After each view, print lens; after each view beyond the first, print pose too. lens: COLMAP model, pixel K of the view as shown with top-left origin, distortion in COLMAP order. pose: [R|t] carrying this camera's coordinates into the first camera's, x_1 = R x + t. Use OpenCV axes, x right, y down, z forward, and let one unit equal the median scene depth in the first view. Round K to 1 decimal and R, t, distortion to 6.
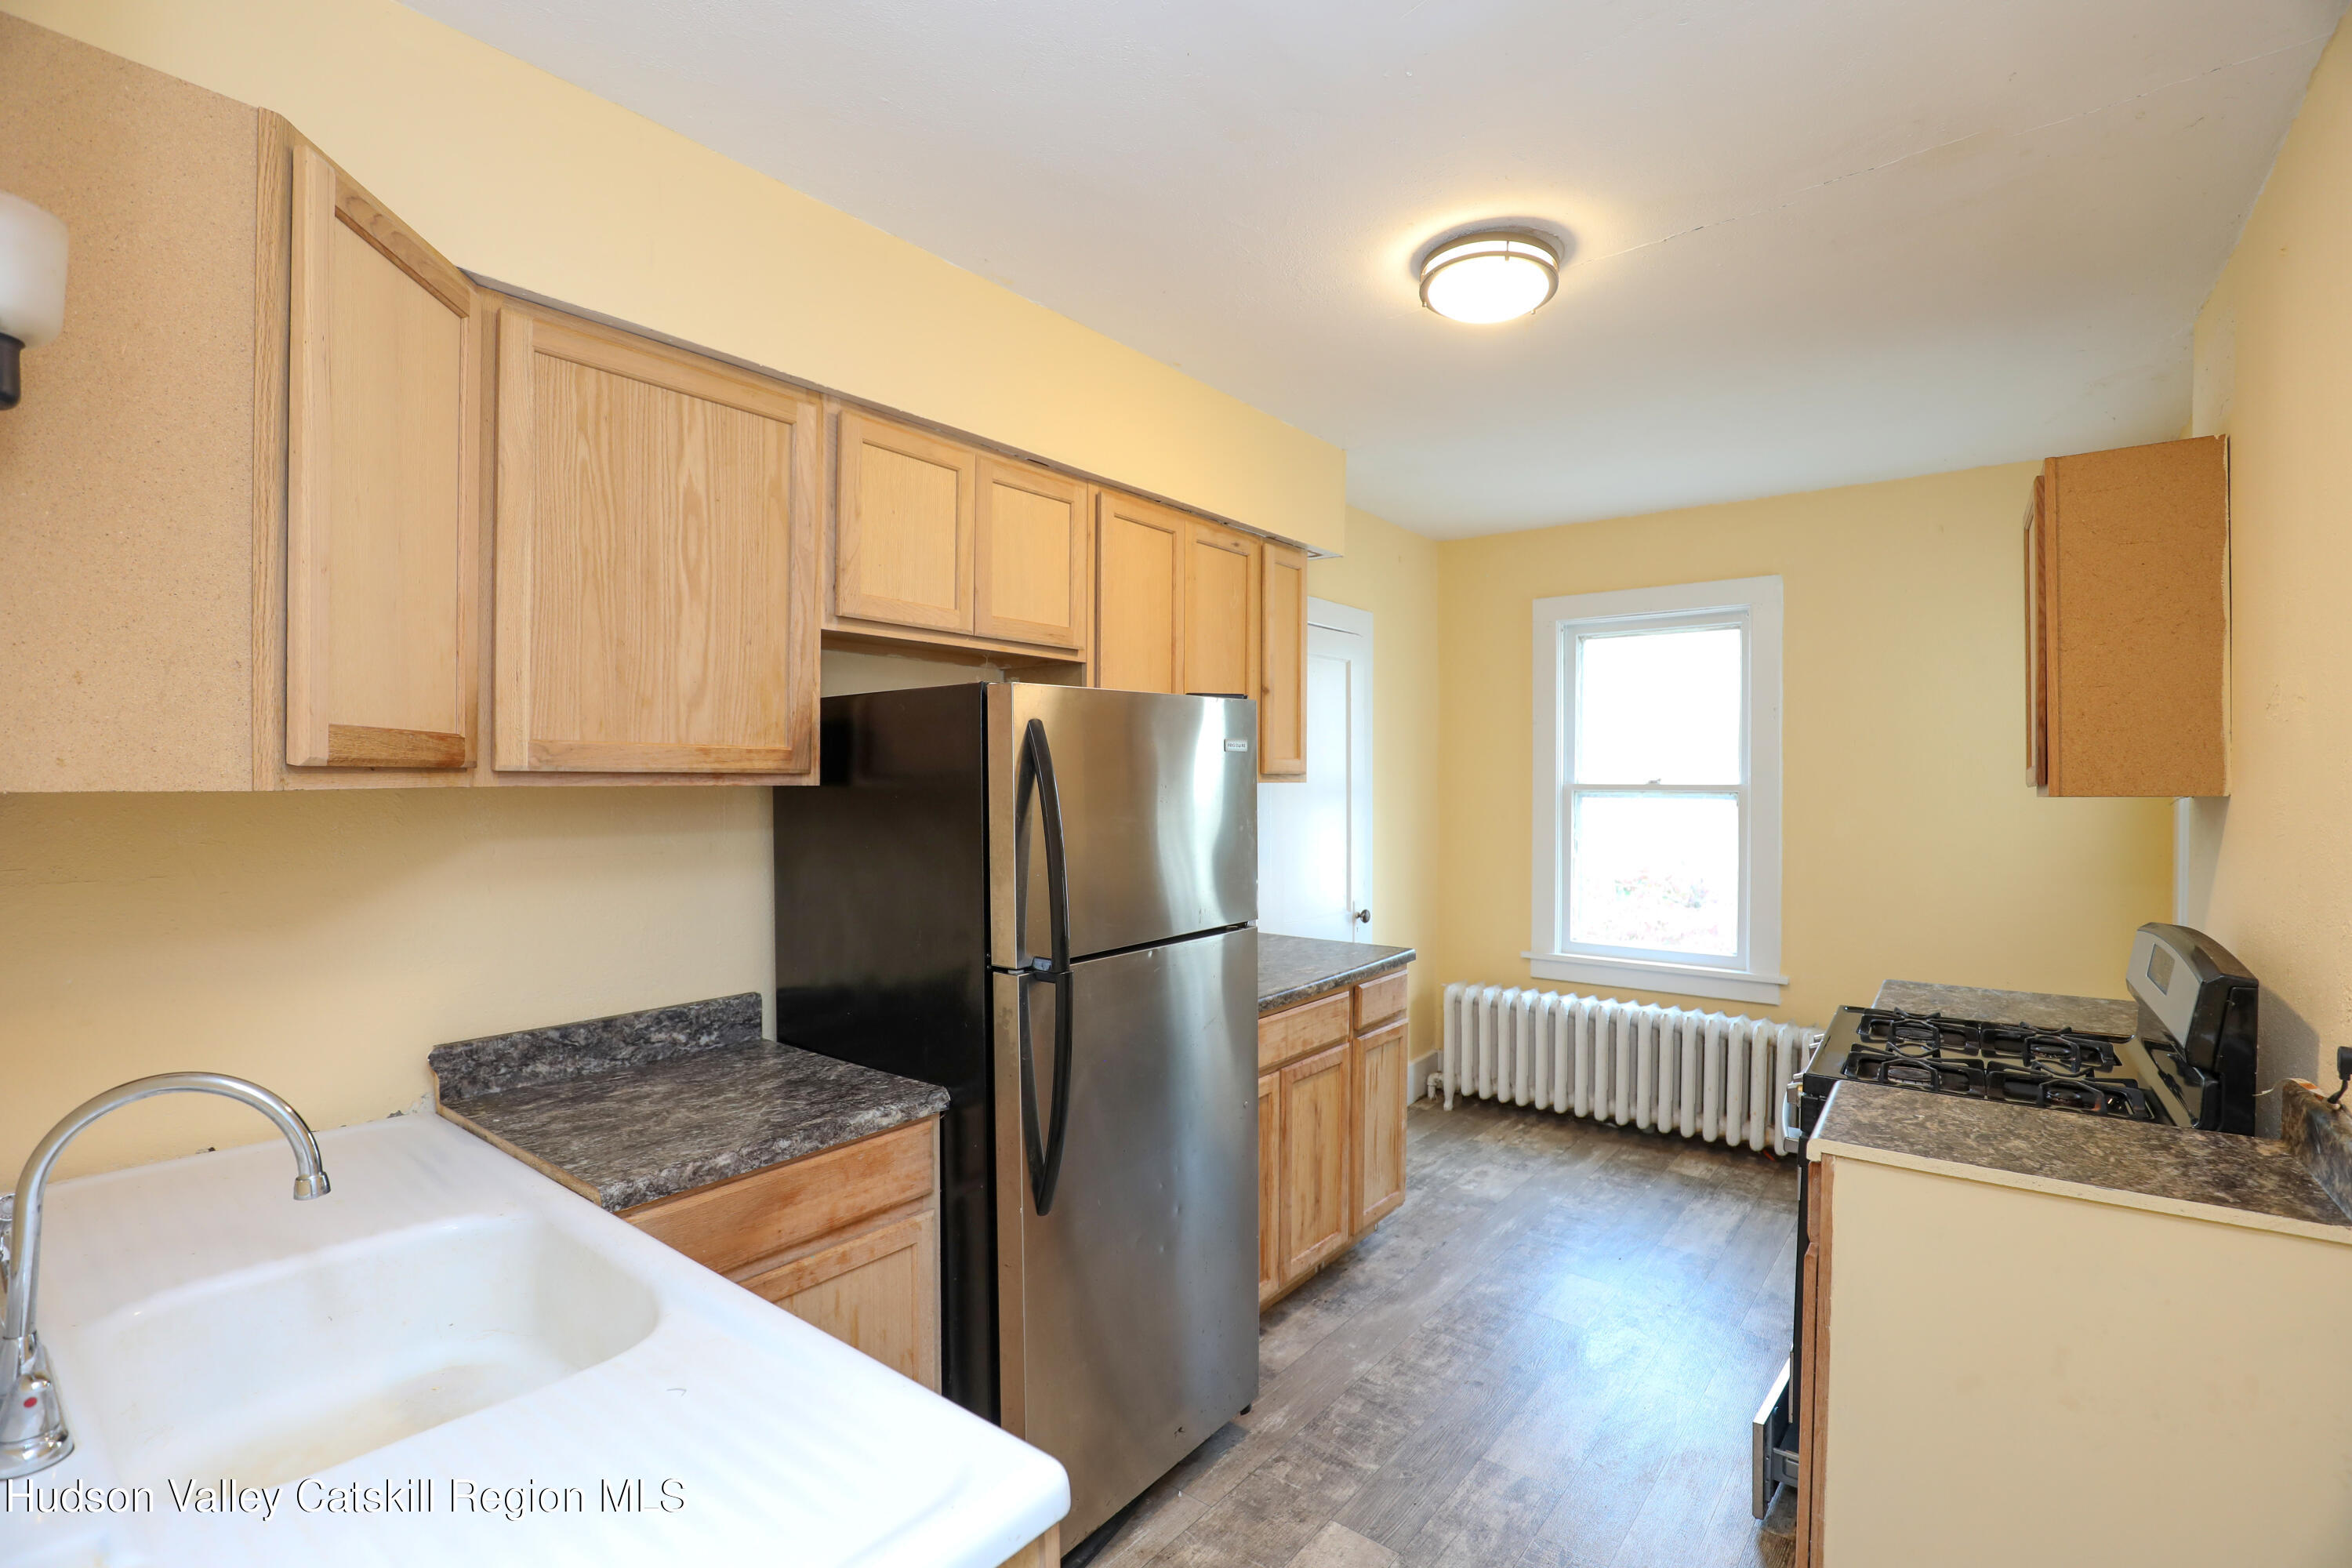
lens RADIAL K [[1075.5, 0, 1174.4], [0, 1075.5, 787.1], [0, 0, 1]] dist [-0.006232, -0.000562]
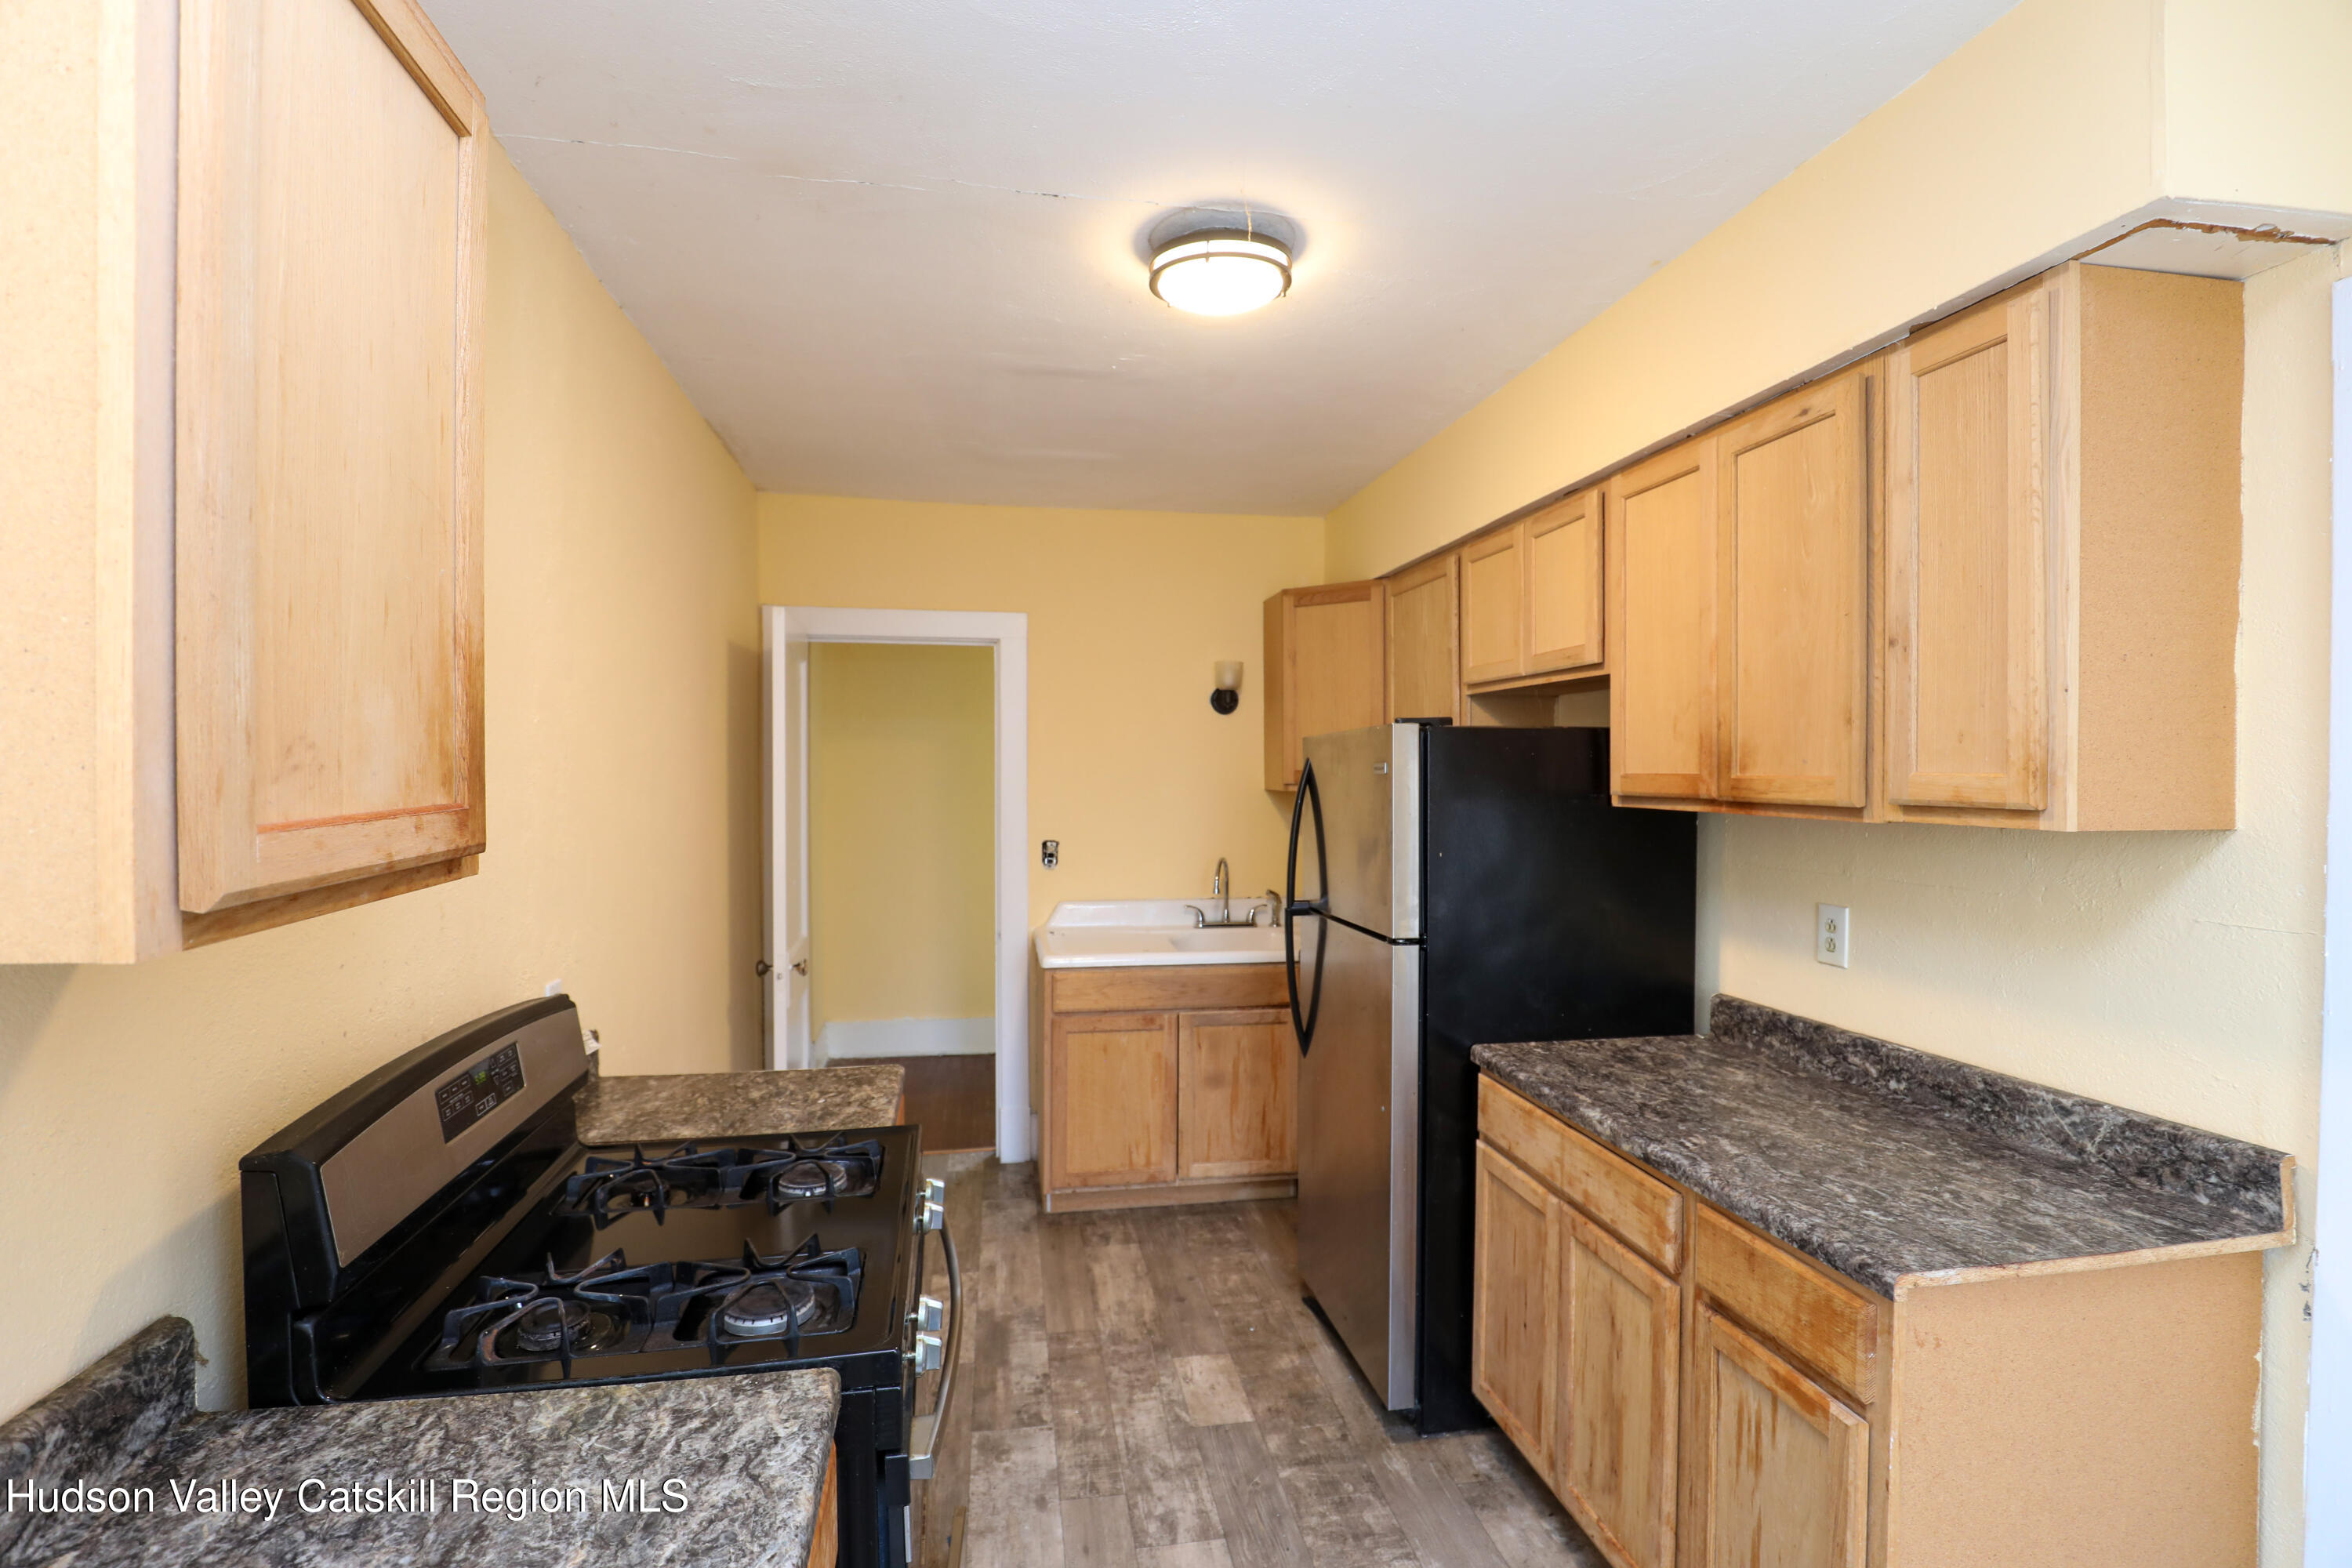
lens RADIAL K [[1075.5, 0, 1176.6], [0, 1075.5, 777.2], [0, 0, 1]] dist [-0.006232, -0.000562]
pose [[-0.665508, -0.001244, -0.746390, 1.043259], [-0.011515, 0.999897, 0.008601, -0.037568], [0.746302, 0.014319, -0.665454, 1.637016]]
